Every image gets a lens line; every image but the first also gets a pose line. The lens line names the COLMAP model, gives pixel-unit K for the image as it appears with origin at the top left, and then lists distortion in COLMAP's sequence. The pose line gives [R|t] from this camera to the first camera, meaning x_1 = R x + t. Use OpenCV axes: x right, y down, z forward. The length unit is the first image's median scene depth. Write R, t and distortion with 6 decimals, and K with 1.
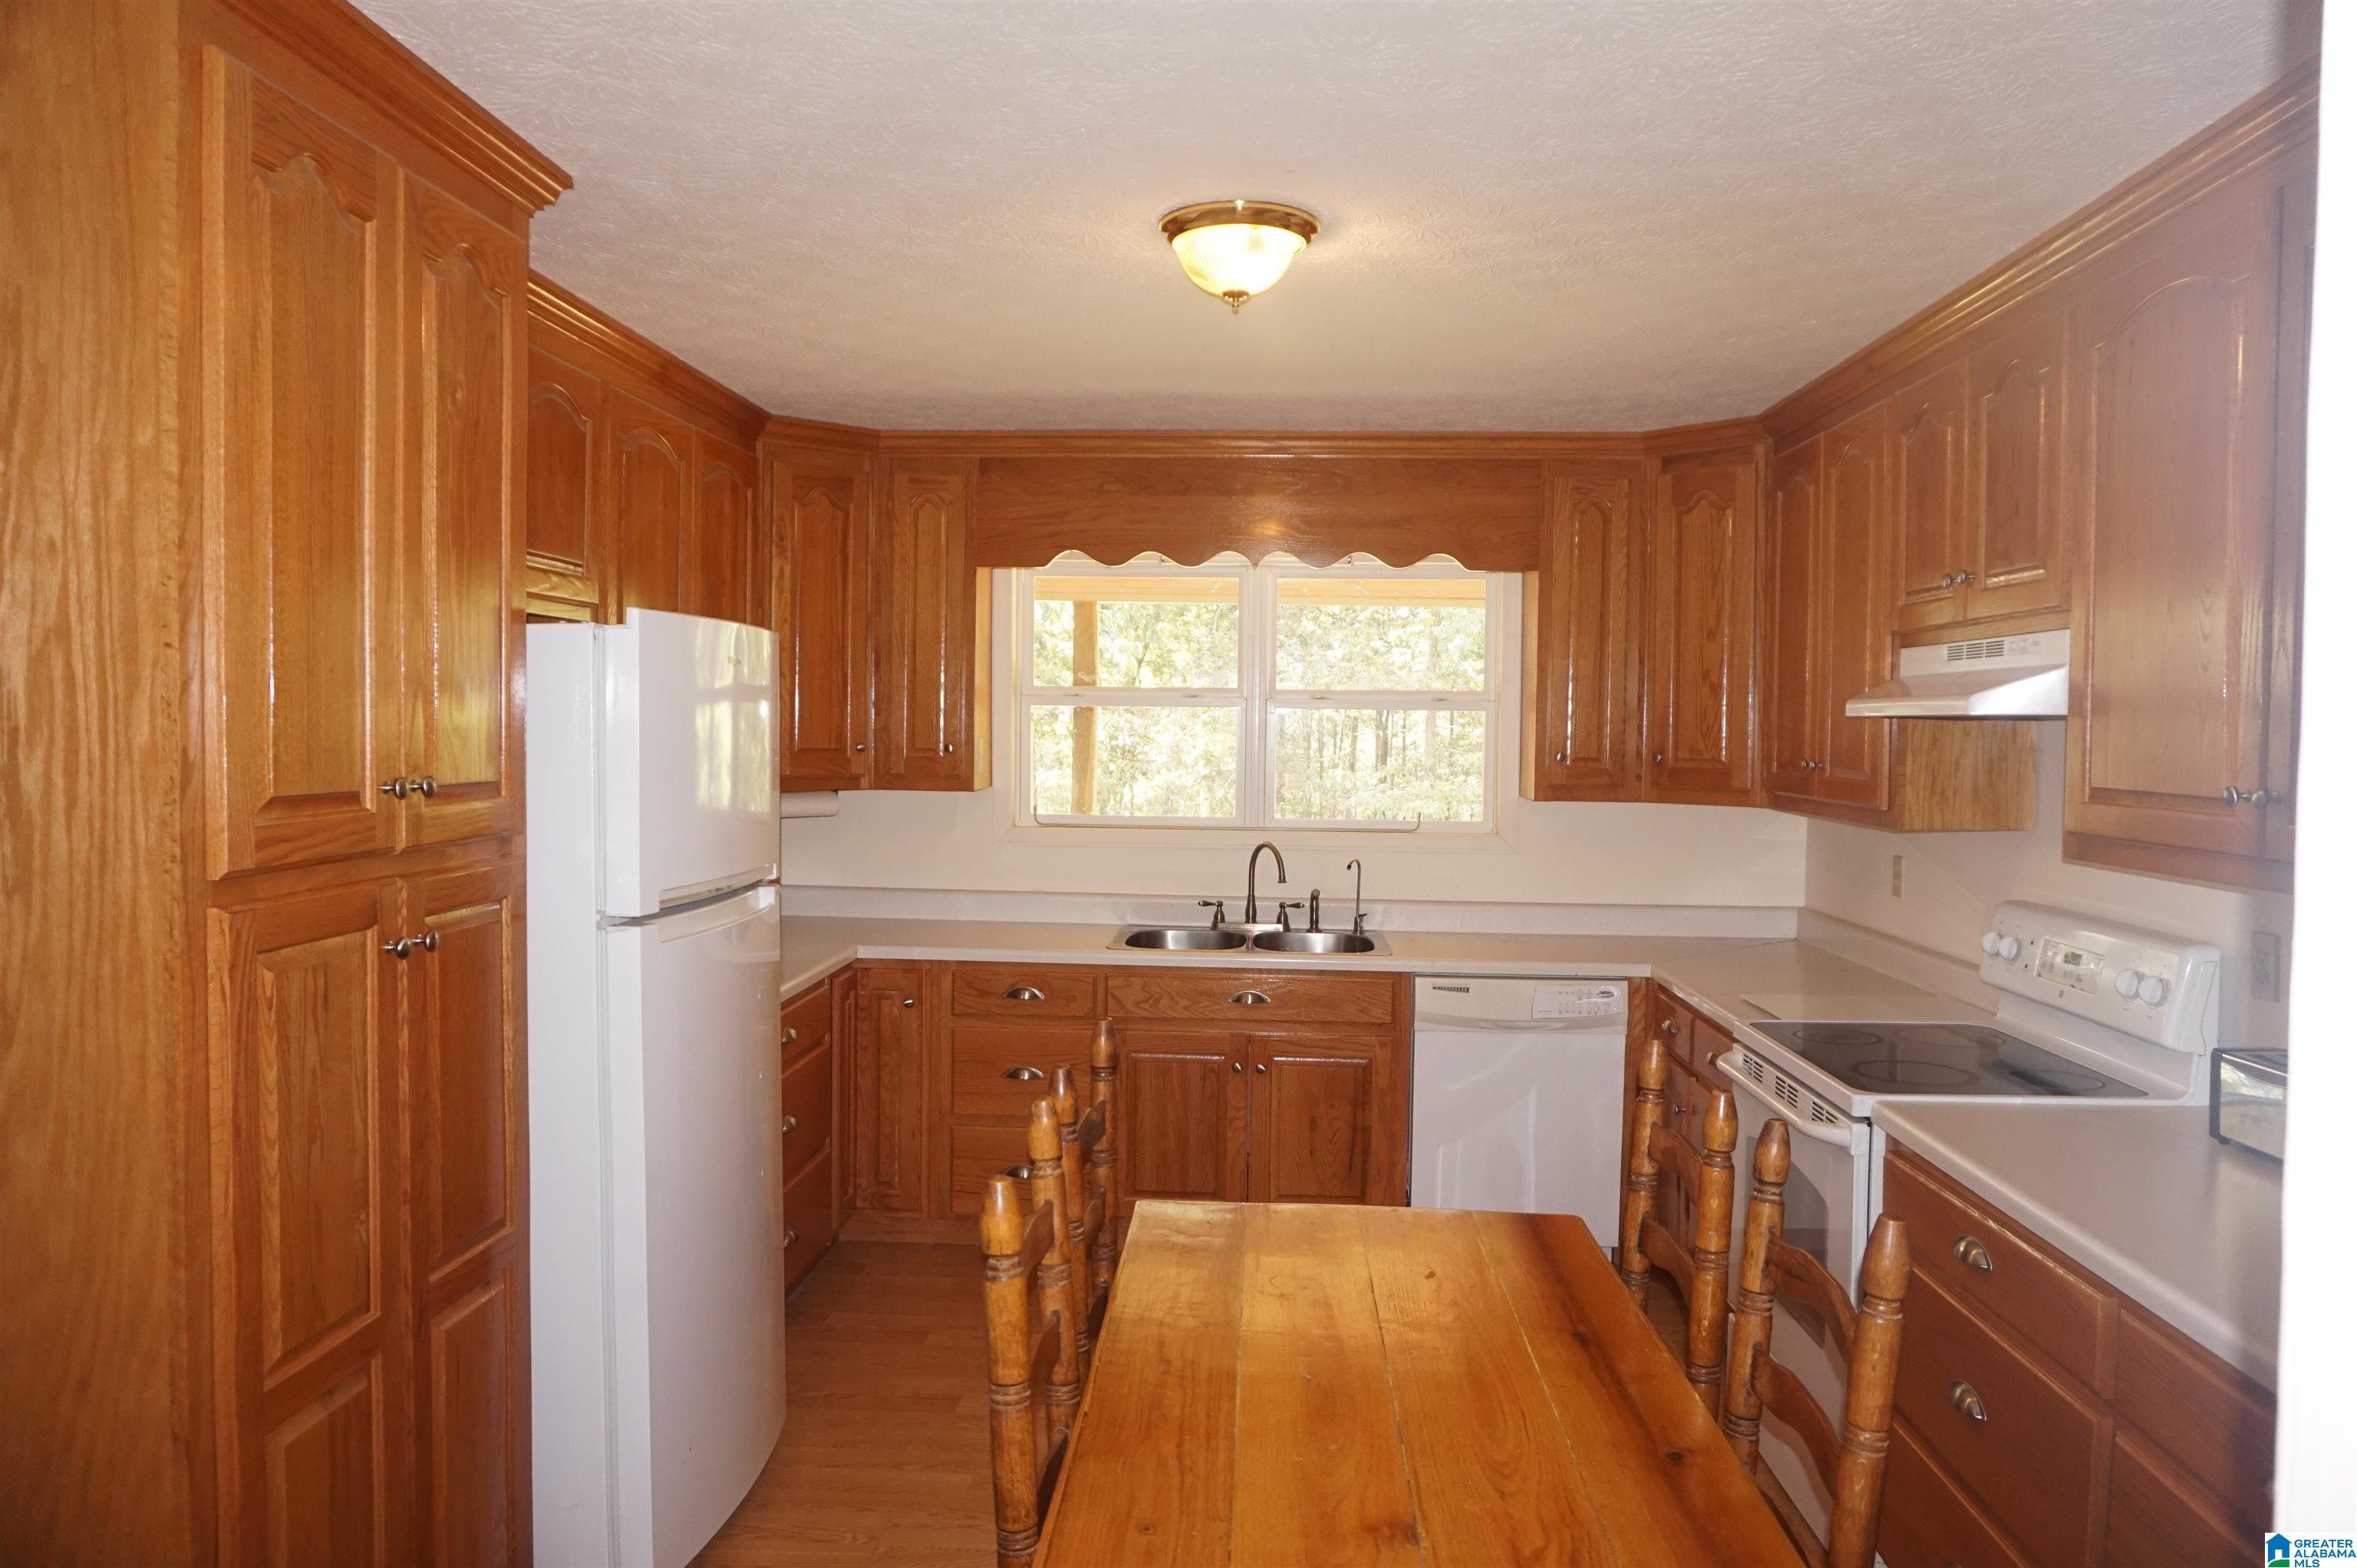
lens RADIAL K [[1580.2, 0, 1178.5], [0, 1580.2, 784.0], [0, 0, 1]] dist [-0.069067, 0.036064]
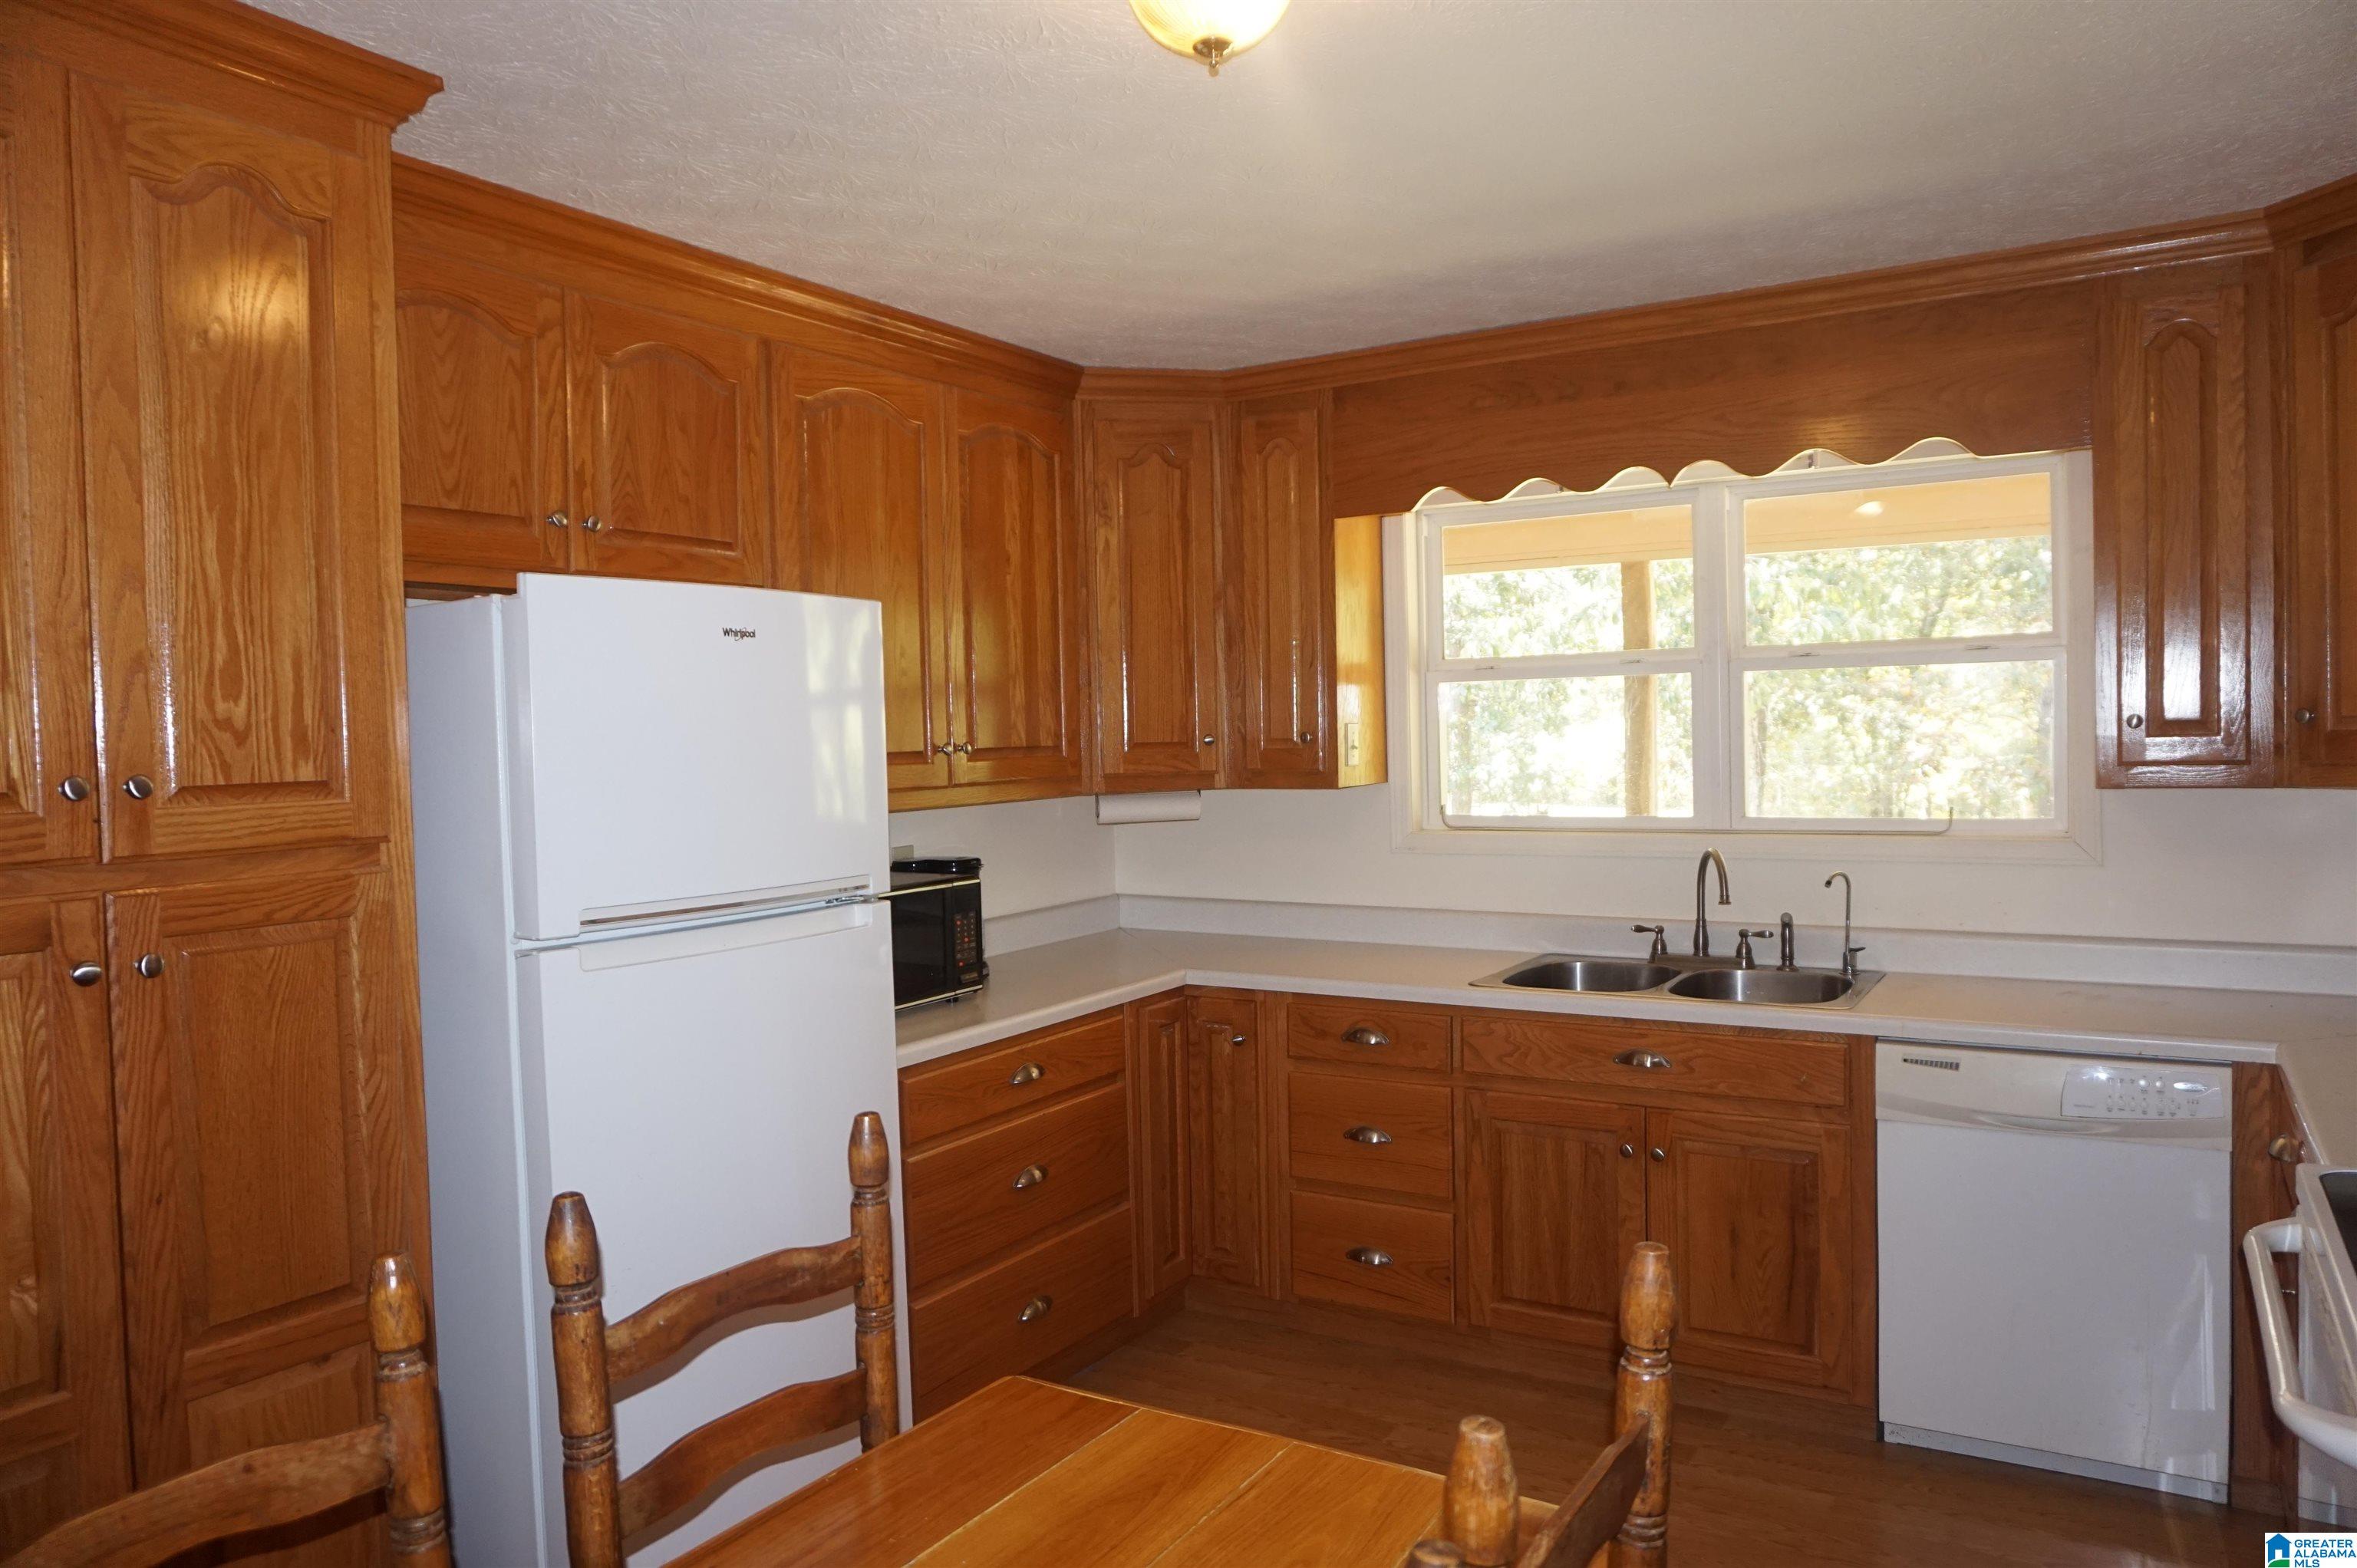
lens RADIAL K [[1580.2, 0, 1178.5], [0, 1580.2, 784.0], [0, 0, 1]] dist [-0.069067, 0.036064]
pose [[0.877382, -0.018683, -0.479428, 0.206246], [0.017315, 0.999824, -0.007275, 0.007333], [0.479479, -0.001918, 0.877551, 0.240569]]
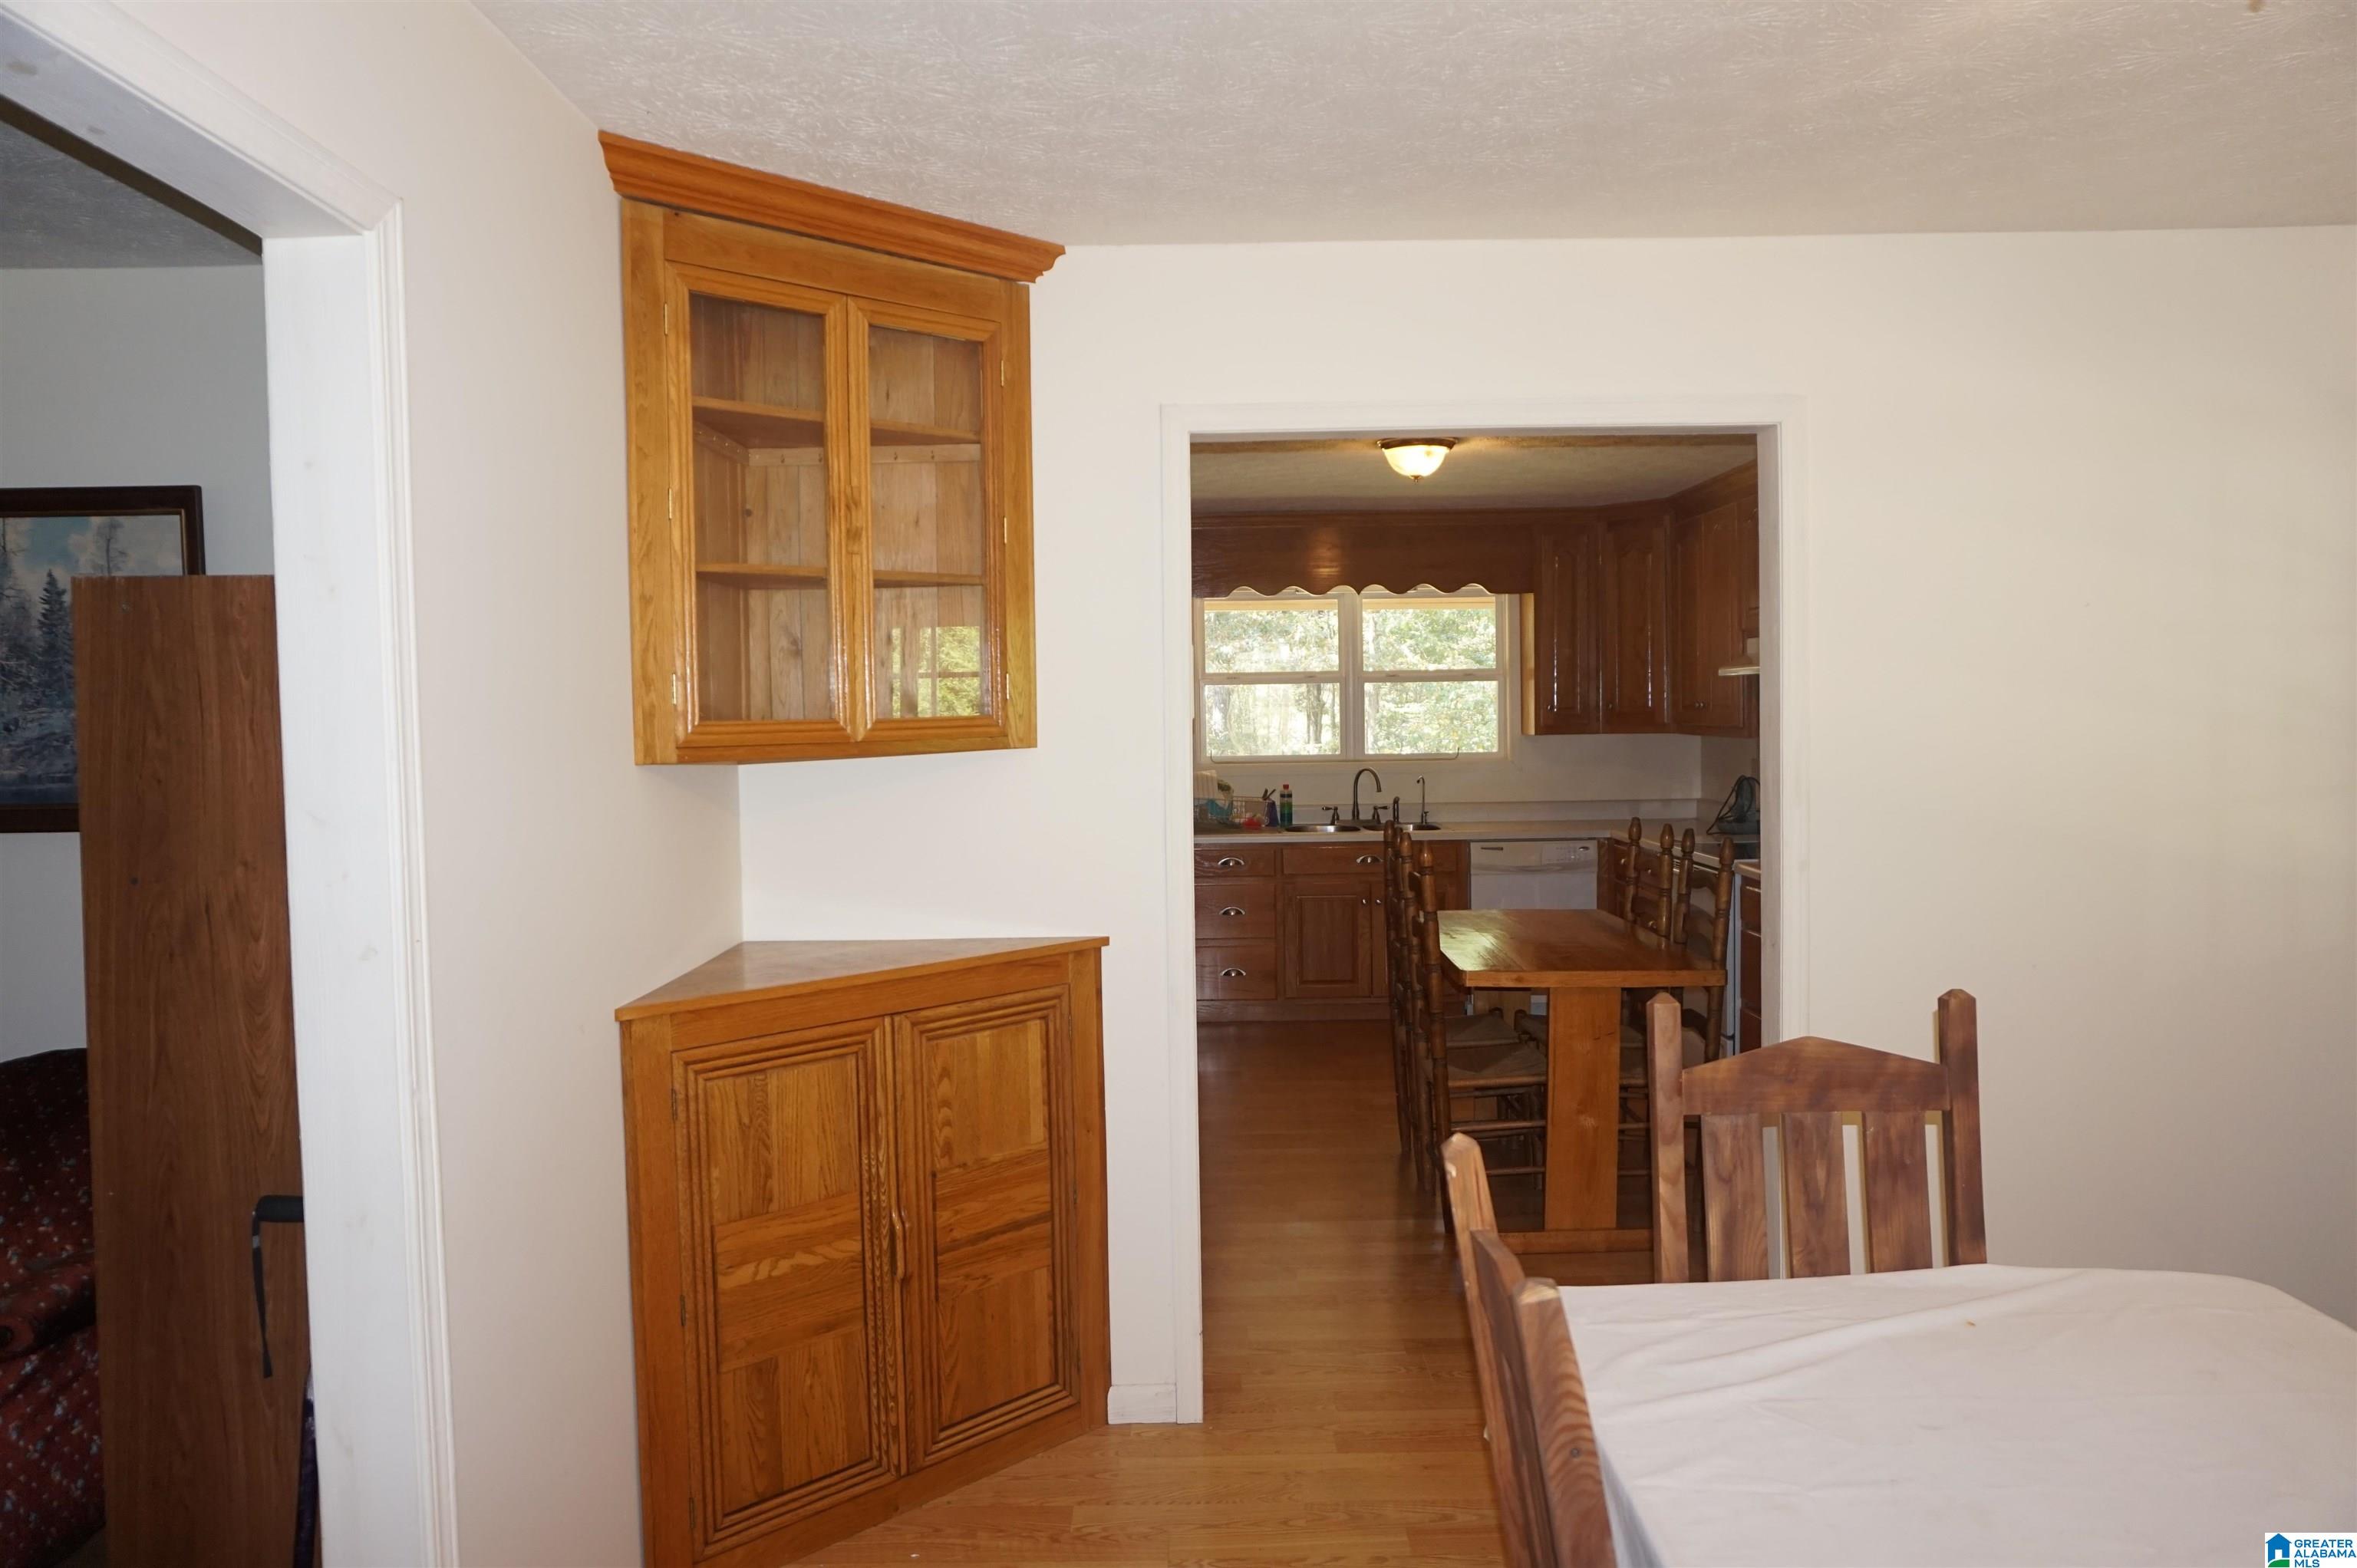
lens RADIAL K [[1580.2, 0, 1178.5], [0, 1580.2, 784.0], [0, 0, 1]] dist [-0.069067, 0.036064]
pose [[0.998108, -0.029163, 0.054133, -0.234808], [0.028770, 0.999554, 0.008023, 0.038009], [-0.054342, -0.006450, 0.998502, -0.612249]]
